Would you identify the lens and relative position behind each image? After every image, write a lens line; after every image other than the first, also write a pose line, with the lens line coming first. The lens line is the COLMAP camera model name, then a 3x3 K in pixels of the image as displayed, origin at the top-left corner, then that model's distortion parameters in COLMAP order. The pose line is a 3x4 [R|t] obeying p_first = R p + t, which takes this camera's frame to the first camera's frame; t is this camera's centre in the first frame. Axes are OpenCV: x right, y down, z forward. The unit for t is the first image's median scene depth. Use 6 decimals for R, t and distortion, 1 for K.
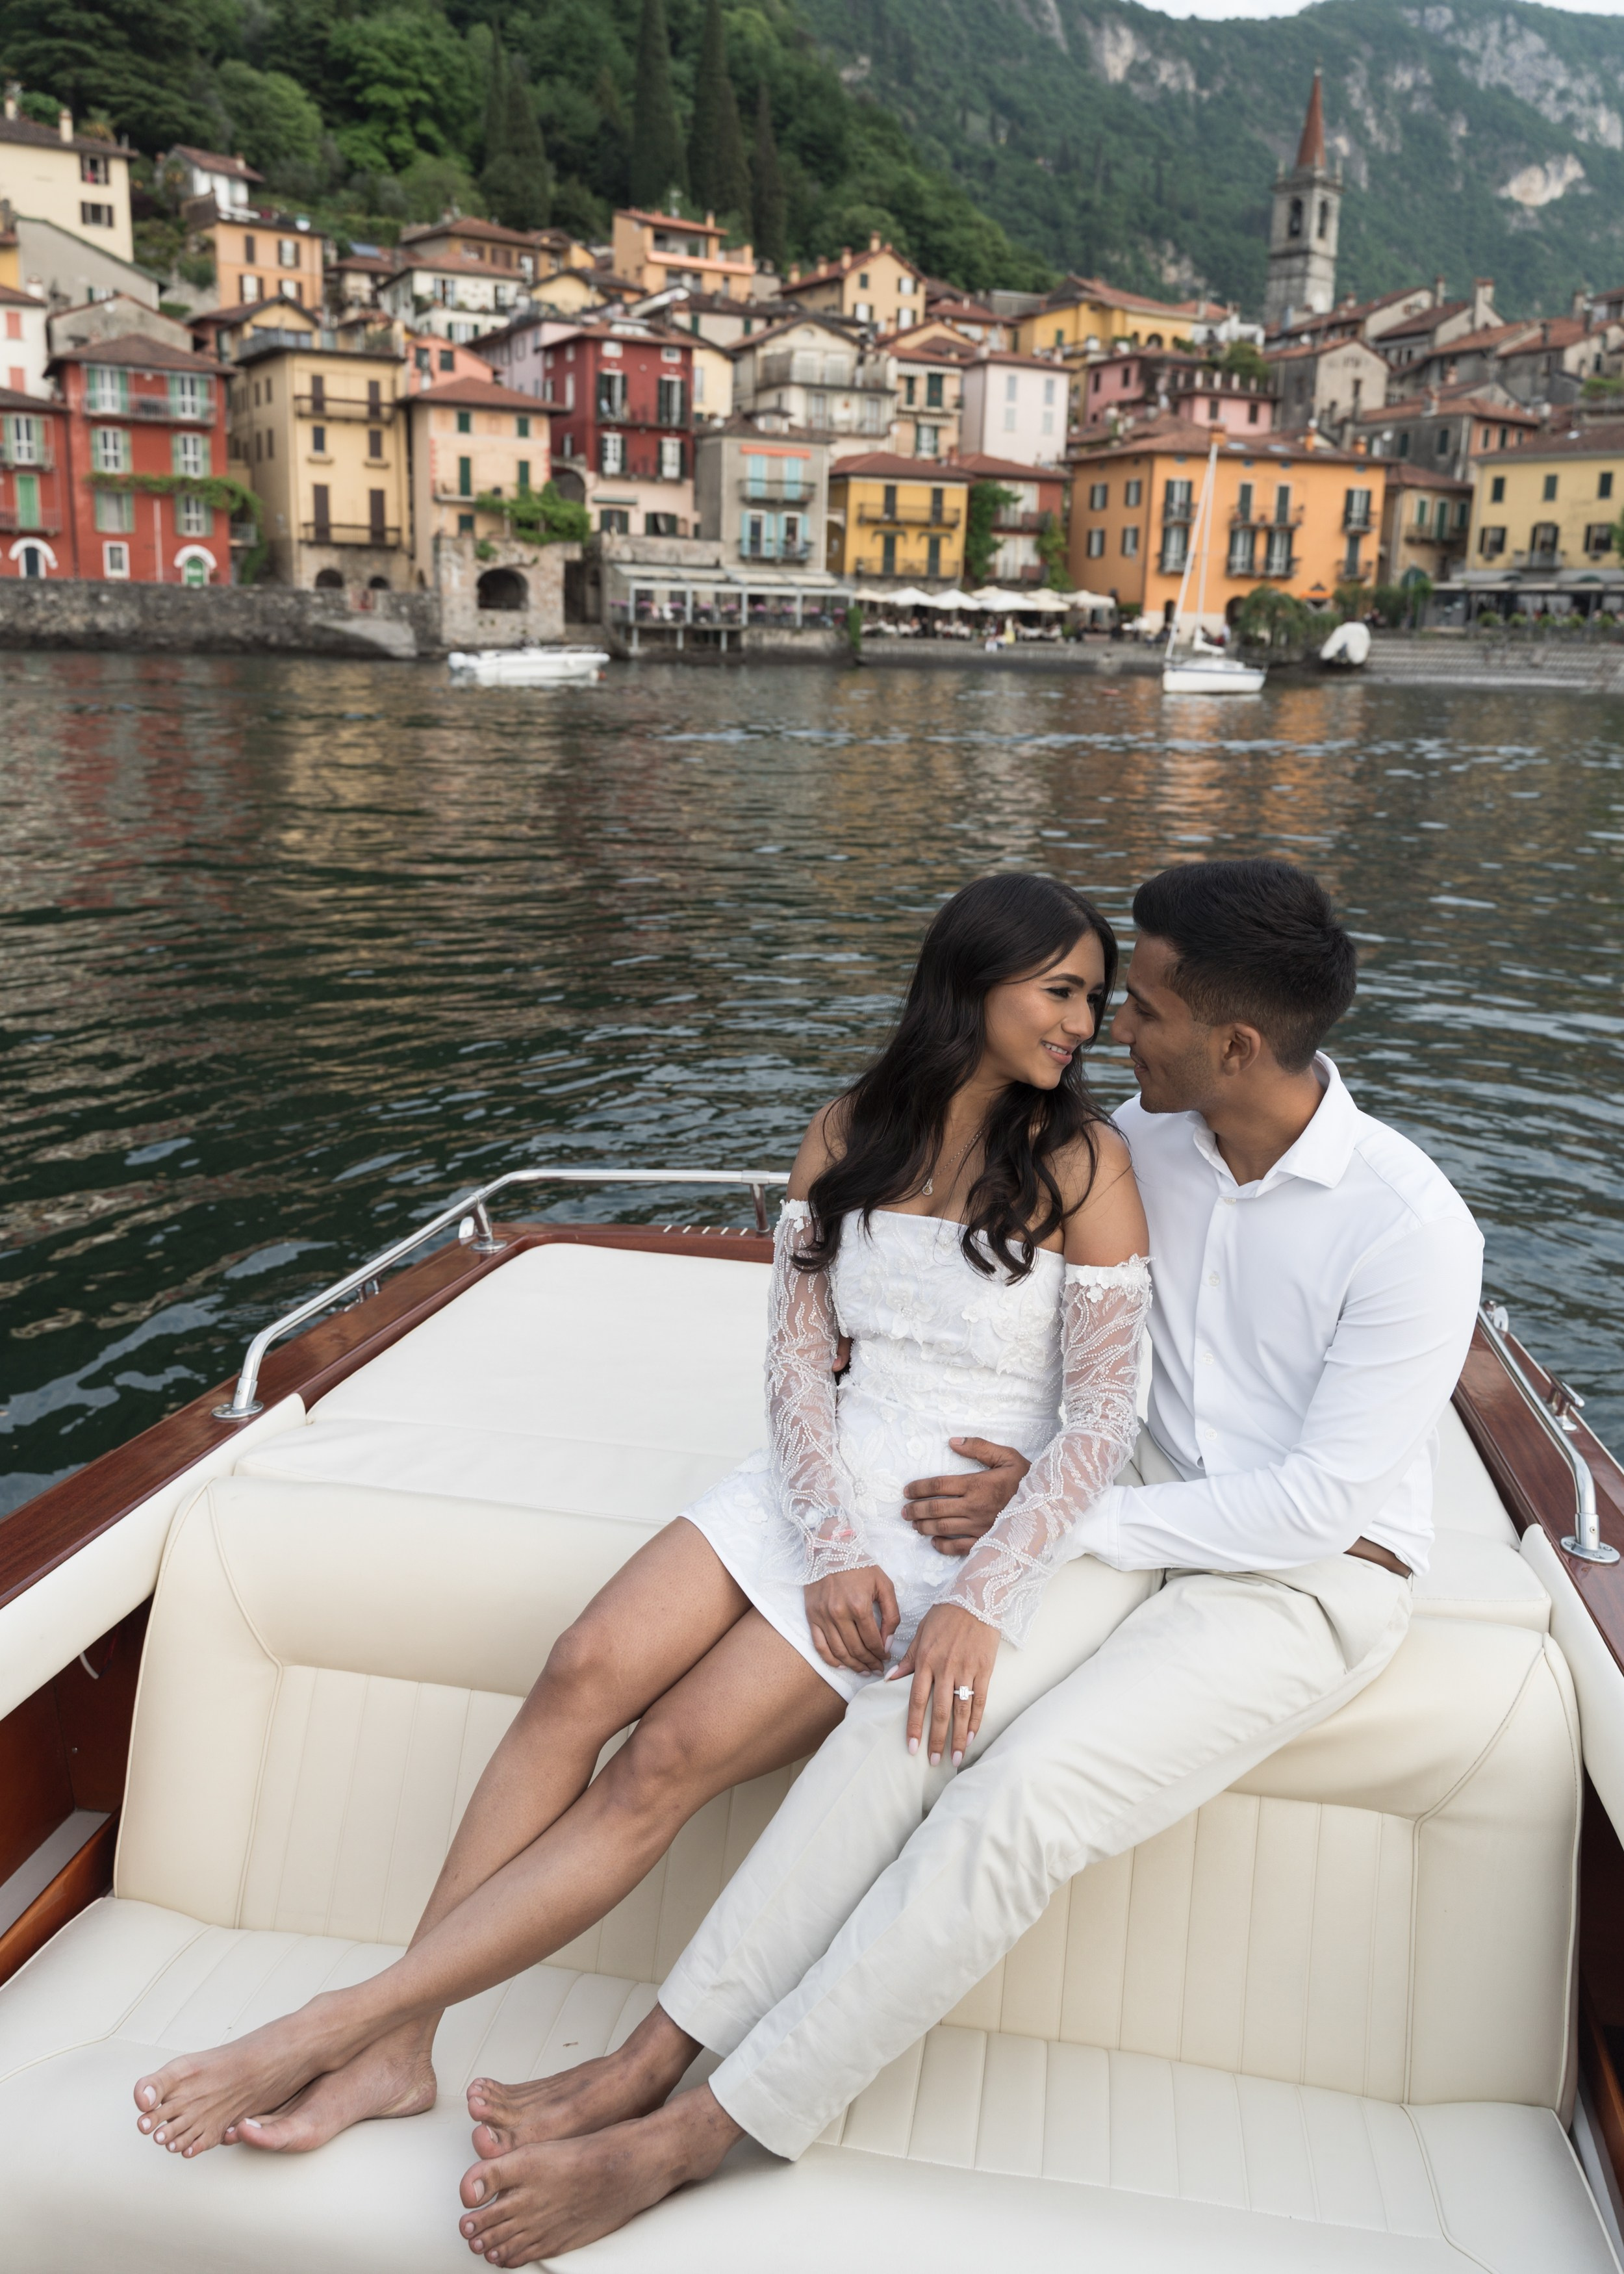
lens RADIAL K [[1866.2, 0, 826.1], [0, 1866.2, 1057.7], [0, 0, 1]] dist [0.038512, -0.019121]
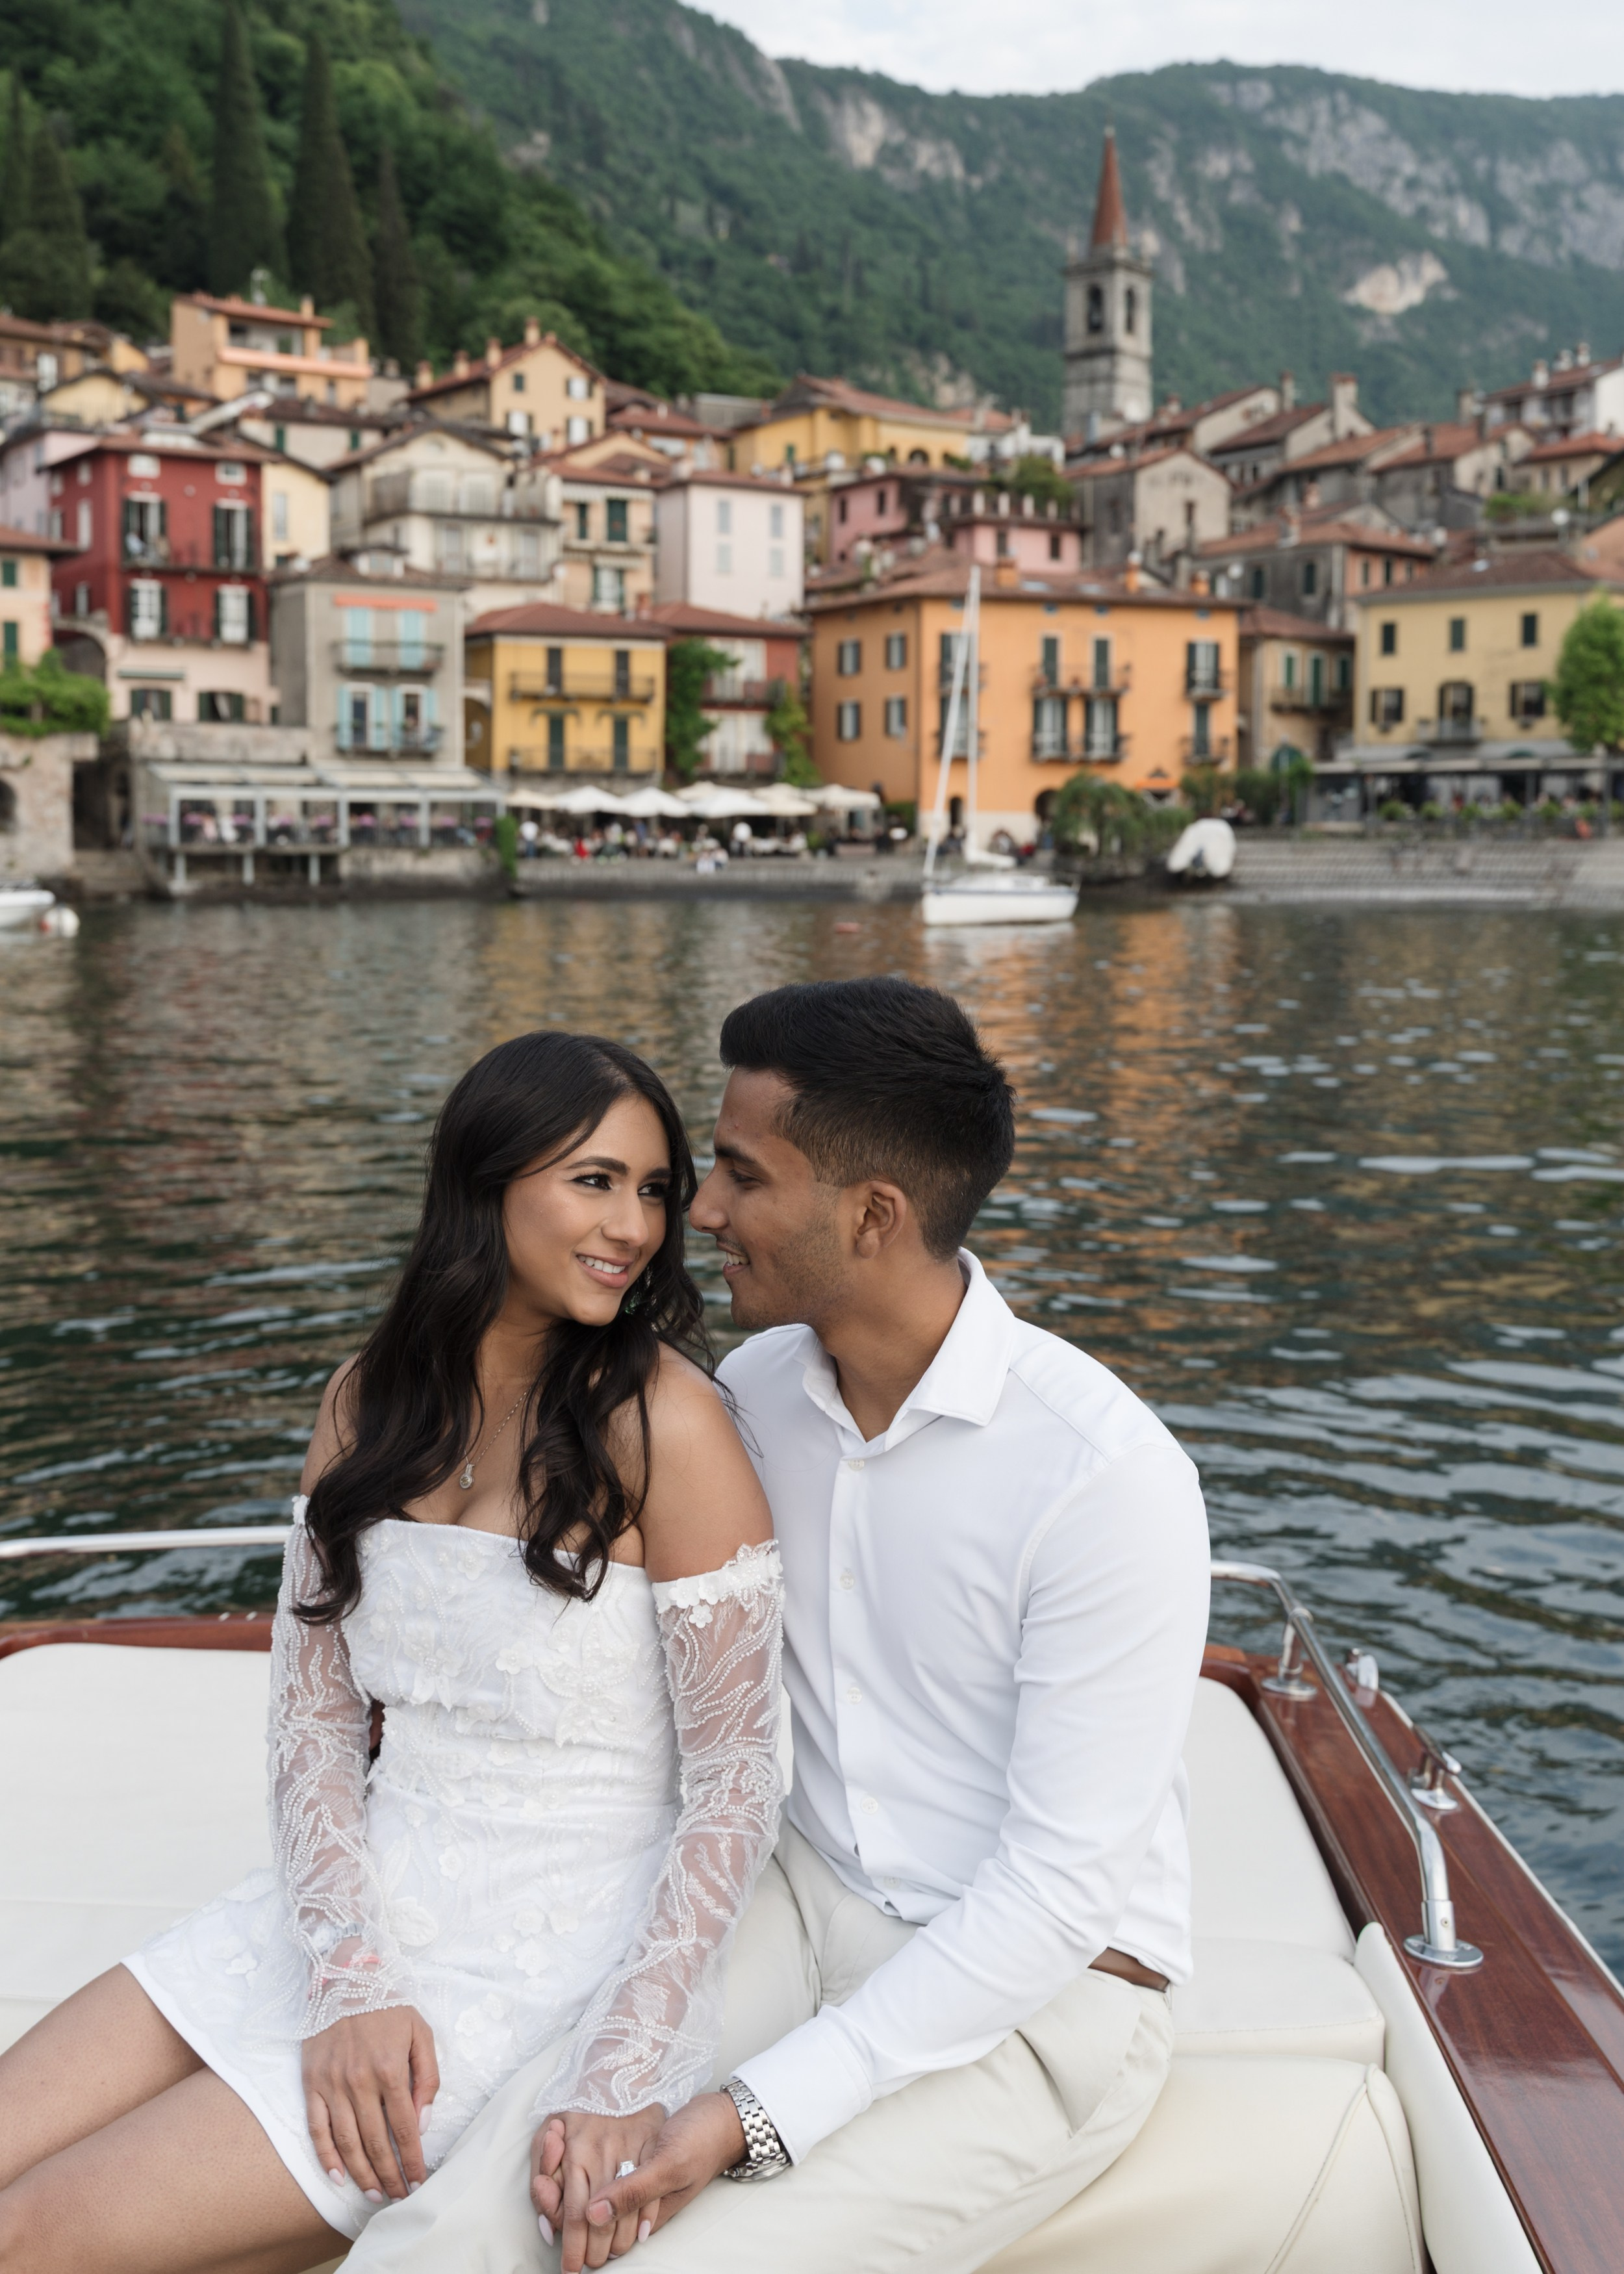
lens RADIAL K [[2460.0, 0, 759.6], [0, 2460.0, 1063.6], [0, 0, 1]] dist [0.024719, -0.006375]
pose [[0.995735, -0.034966, 0.085376, 0.025712], [0.046320, 0.989783, -0.134849, -0.020314], [-0.079789, 0.138229, 0.987181, 0.094750]]
